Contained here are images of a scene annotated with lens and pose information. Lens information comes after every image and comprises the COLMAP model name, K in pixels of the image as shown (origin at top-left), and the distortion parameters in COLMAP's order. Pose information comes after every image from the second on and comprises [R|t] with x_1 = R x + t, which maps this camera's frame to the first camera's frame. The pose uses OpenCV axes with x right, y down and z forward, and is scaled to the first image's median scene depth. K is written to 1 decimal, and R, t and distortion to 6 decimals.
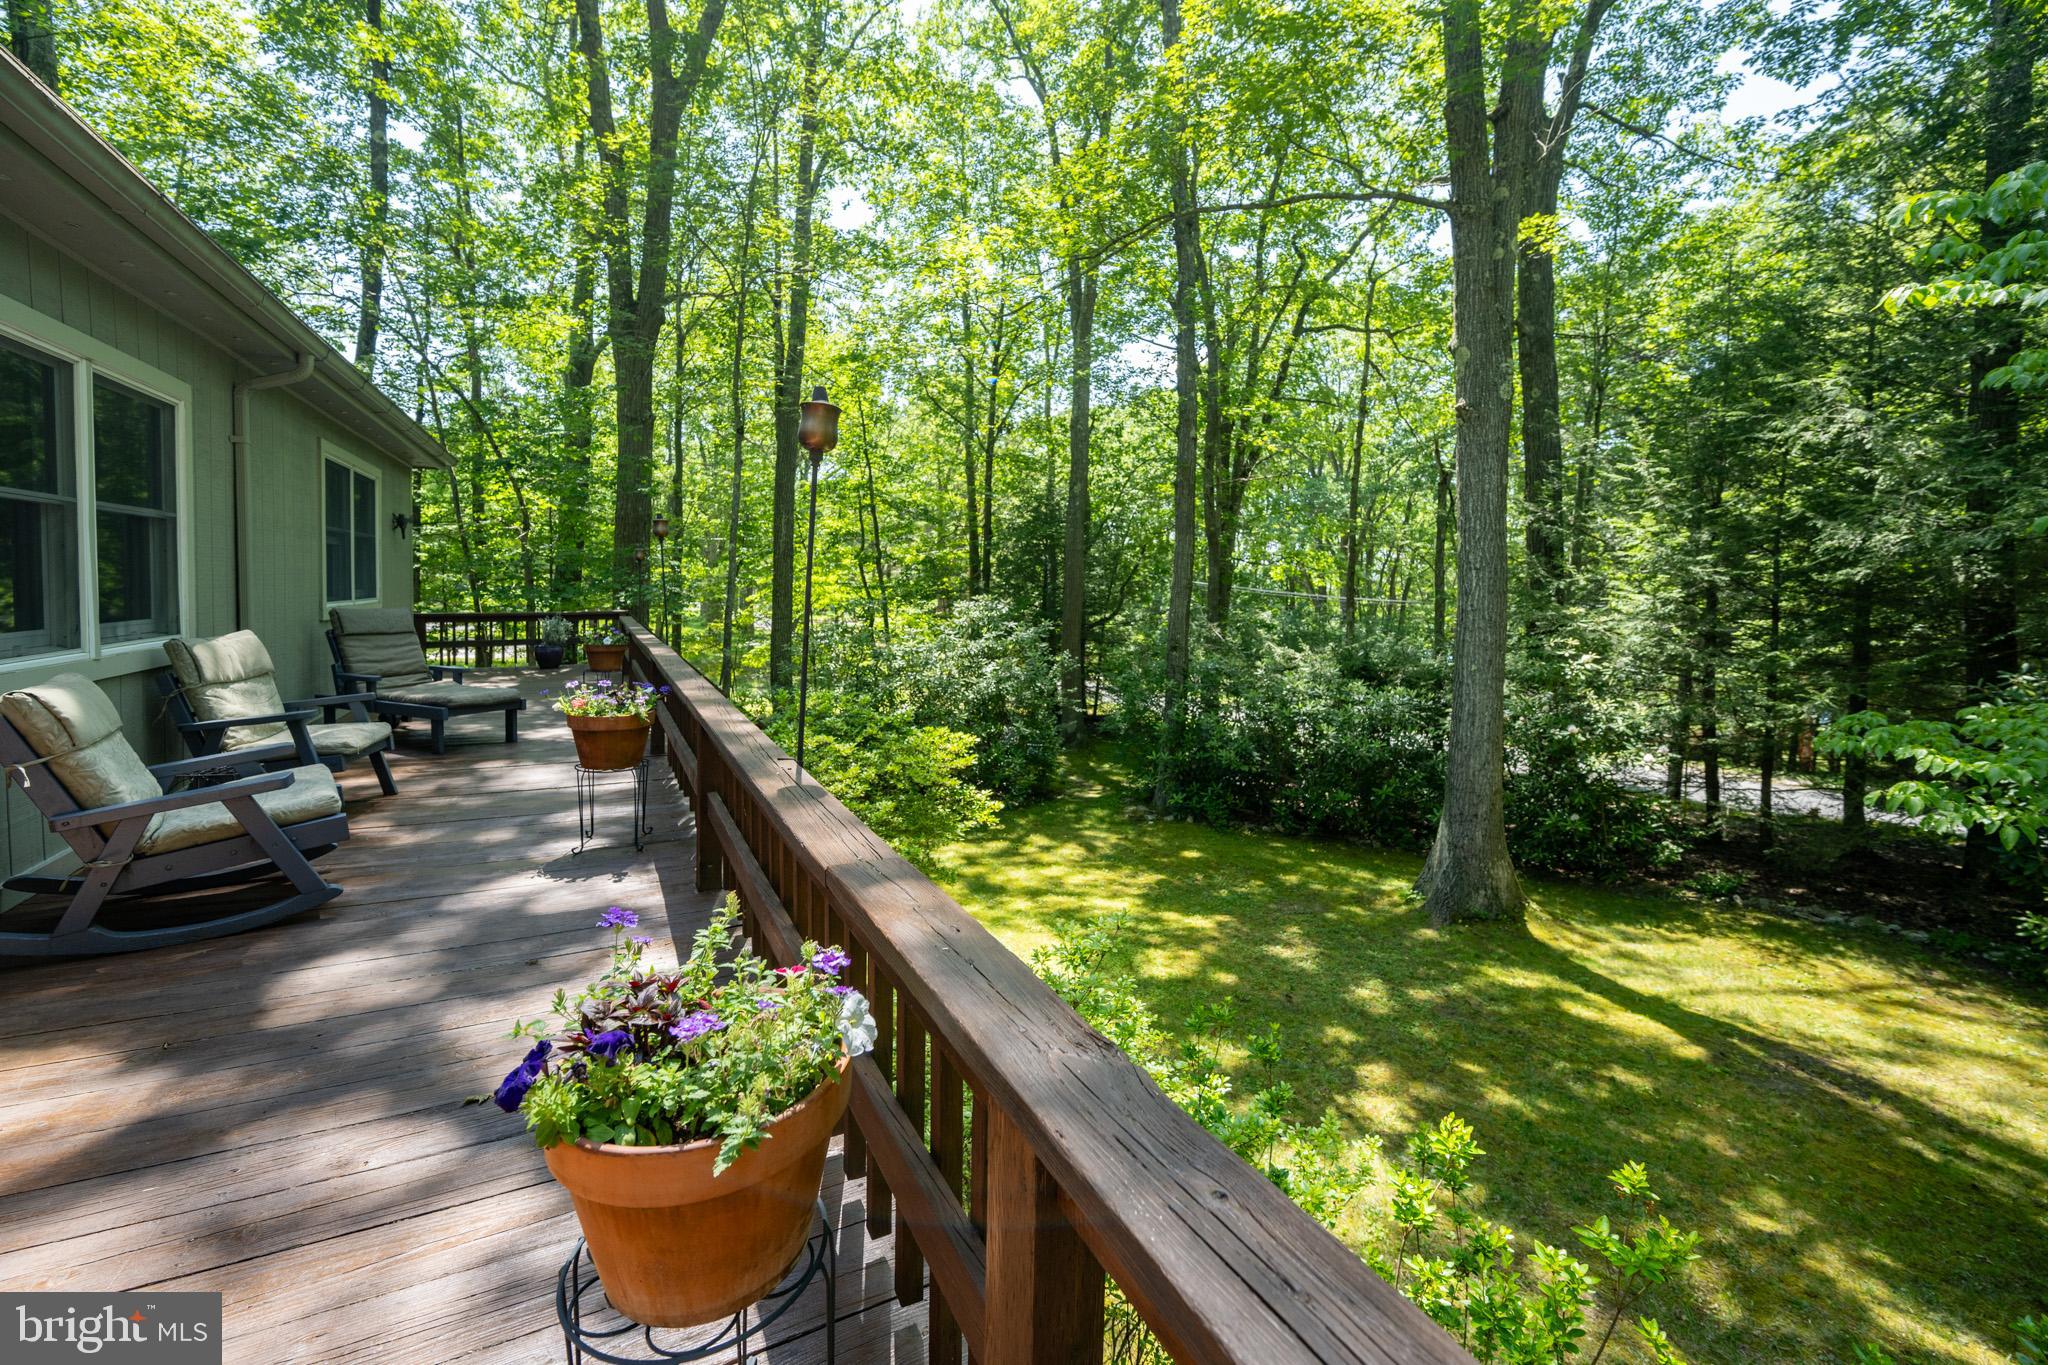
lens RADIAL K [[811.8, 0, 992.2], [0, 811.8, 650.0], [0, 0, 1]] dist [0.000920, 0.000291]
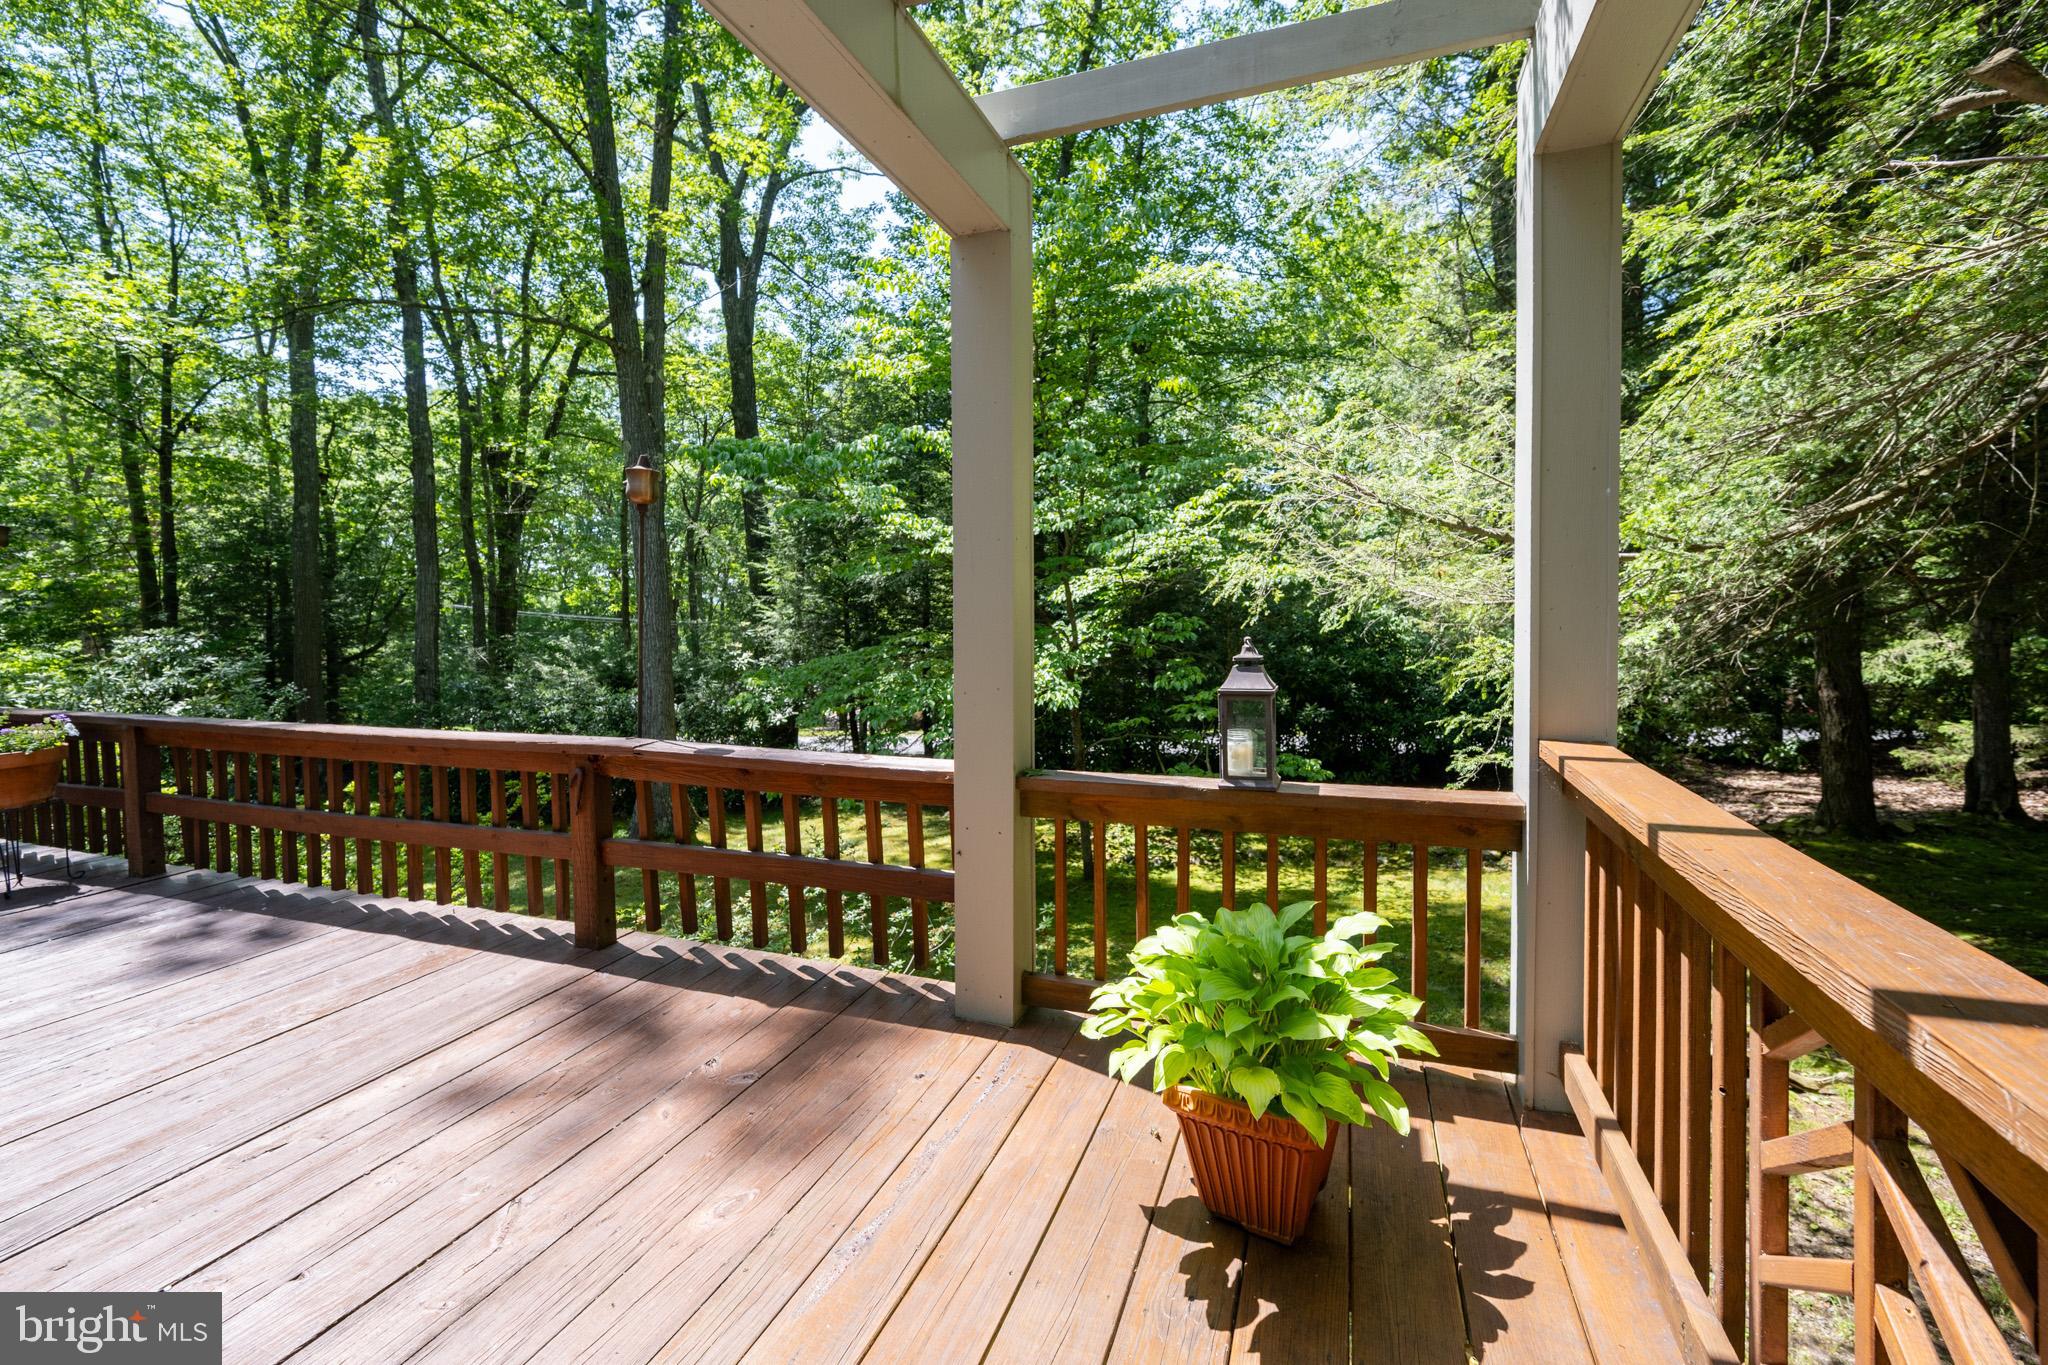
lens RADIAL K [[811.8, 0, 992.2], [0, 811.8, 650.0], [0, 0, 1]] dist [0.000920, 0.000291]
pose [[0.712913, -0.051557, 0.699355, 0.007555], [0.073222, 0.997315, -0.001118, 0.012998], [-0.697420, 0.052005, 0.714774, -0.138573]]
